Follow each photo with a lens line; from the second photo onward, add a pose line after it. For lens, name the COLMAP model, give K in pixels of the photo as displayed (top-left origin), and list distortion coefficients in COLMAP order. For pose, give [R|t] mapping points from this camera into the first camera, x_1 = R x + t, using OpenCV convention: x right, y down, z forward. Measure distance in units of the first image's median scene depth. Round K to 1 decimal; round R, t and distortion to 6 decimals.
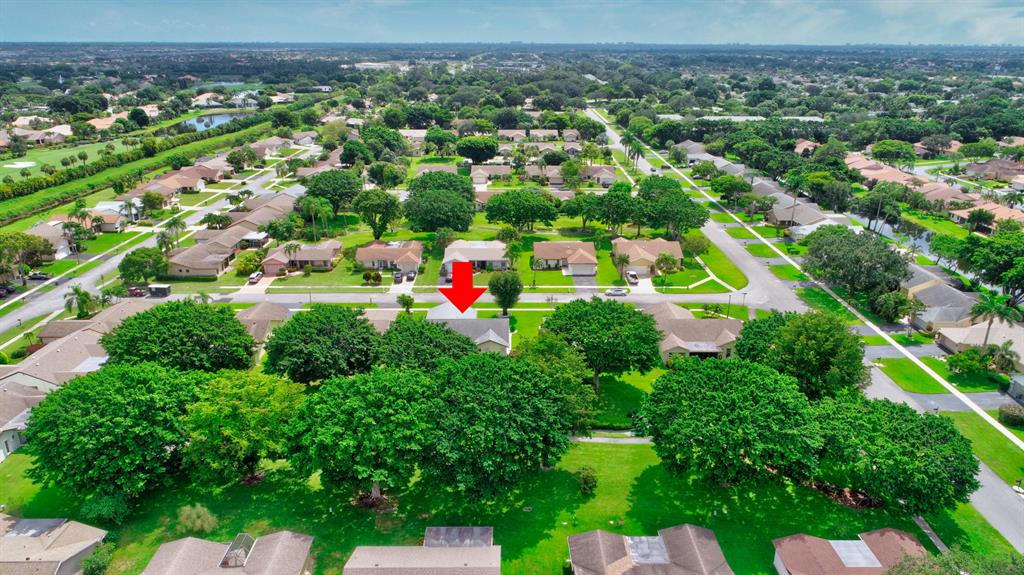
lens RADIAL K [[687.9, 0, 511.5], [0, 687.9, 285.4], [0, 0, 1]] dist [-0.000847, 0.002484]
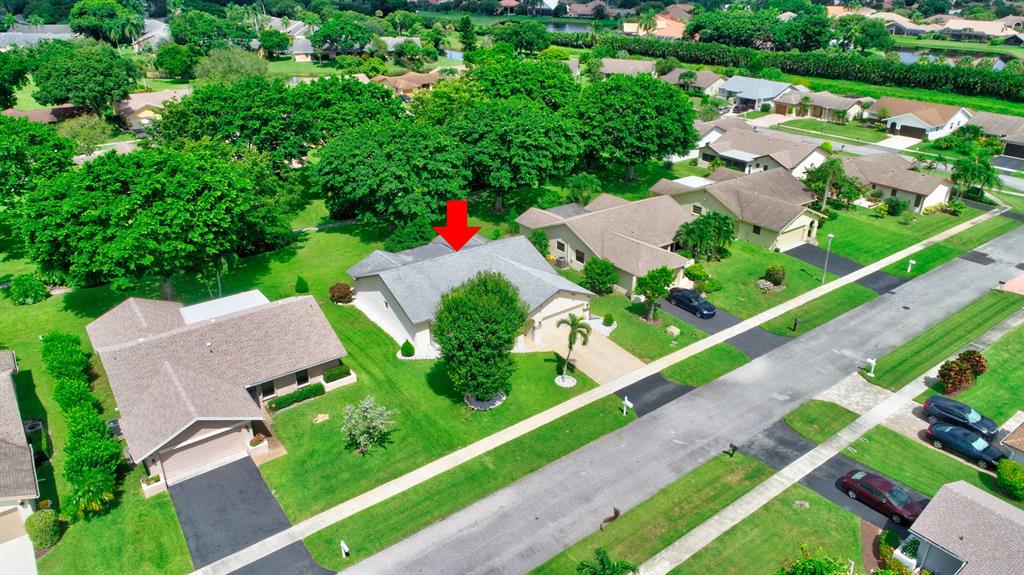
lens RADIAL K [[687.9, 0, 512.4], [0, 687.9, 289.8], [0, 0, 1]] dist [-0.000847, 0.002484]
pose [[-0.804736, 0.247089, -0.539765, 0.125147], [-0.206412, 0.736055, 0.644684, -0.185065], [0.556591, 0.630214, -0.541328, 0.917352]]
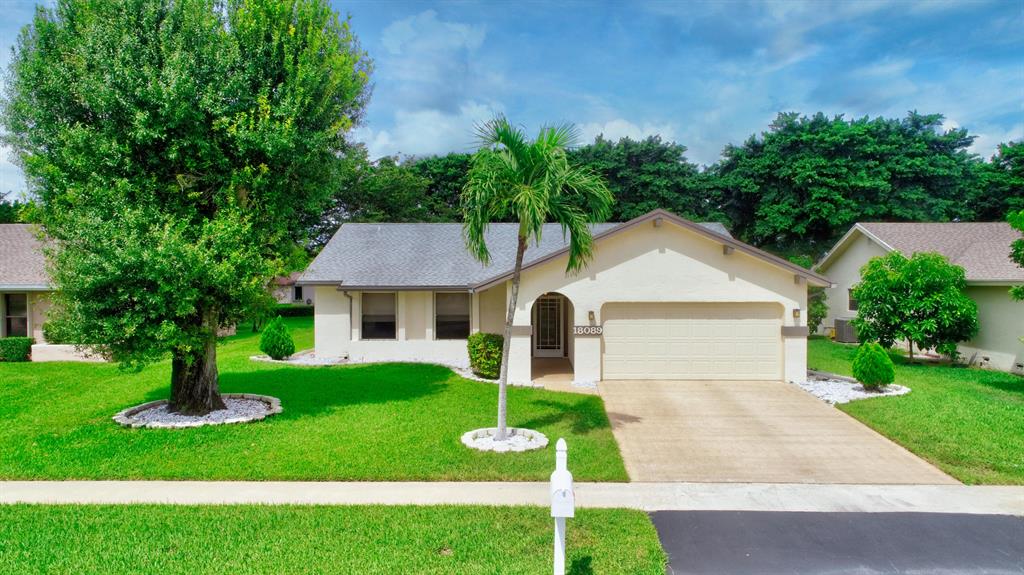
lens RADIAL K [[687.9, 0, 513.4], [0, 687.9, 288.0], [0, 0, 1]] dist [-0.000847, 0.002484]
pose [[-0.999353, -0.002781, 0.035859, -0.047809], [0.009787, 0.938349, 0.345550, -0.007625], [-0.034609, 0.345678, -0.937715, 0.854757]]
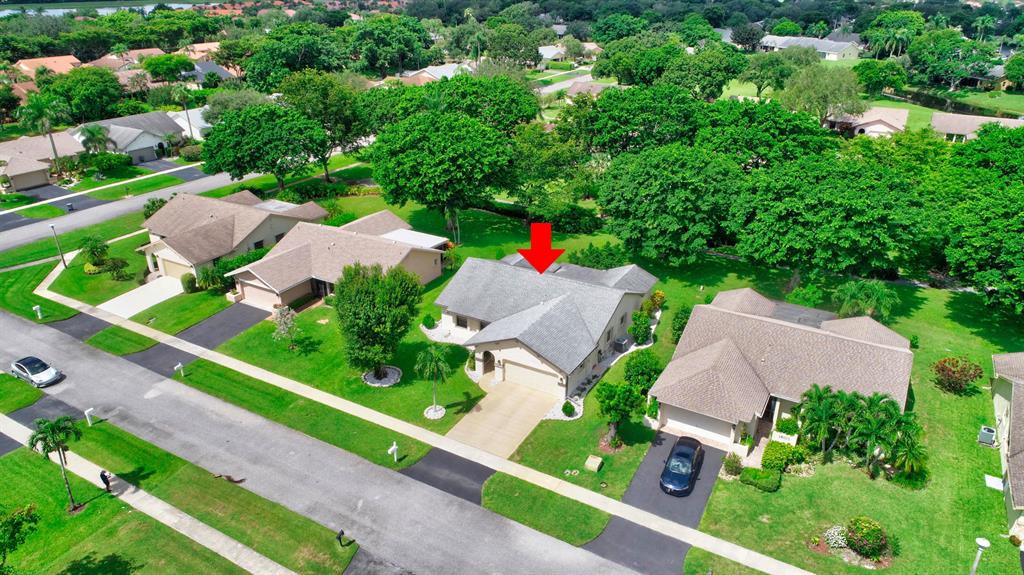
lens RADIAL K [[687.9, 0, 513.0], [0, 687.9, 285.9], [0, 0, 1]] dist [-0.000847, 0.002484]
pose [[-0.864104, -0.215517, 0.454837, -0.190825], [0.161037, 0.737797, 0.655532, -0.189042], [-0.476856, 0.639693, -0.602828, 0.916917]]
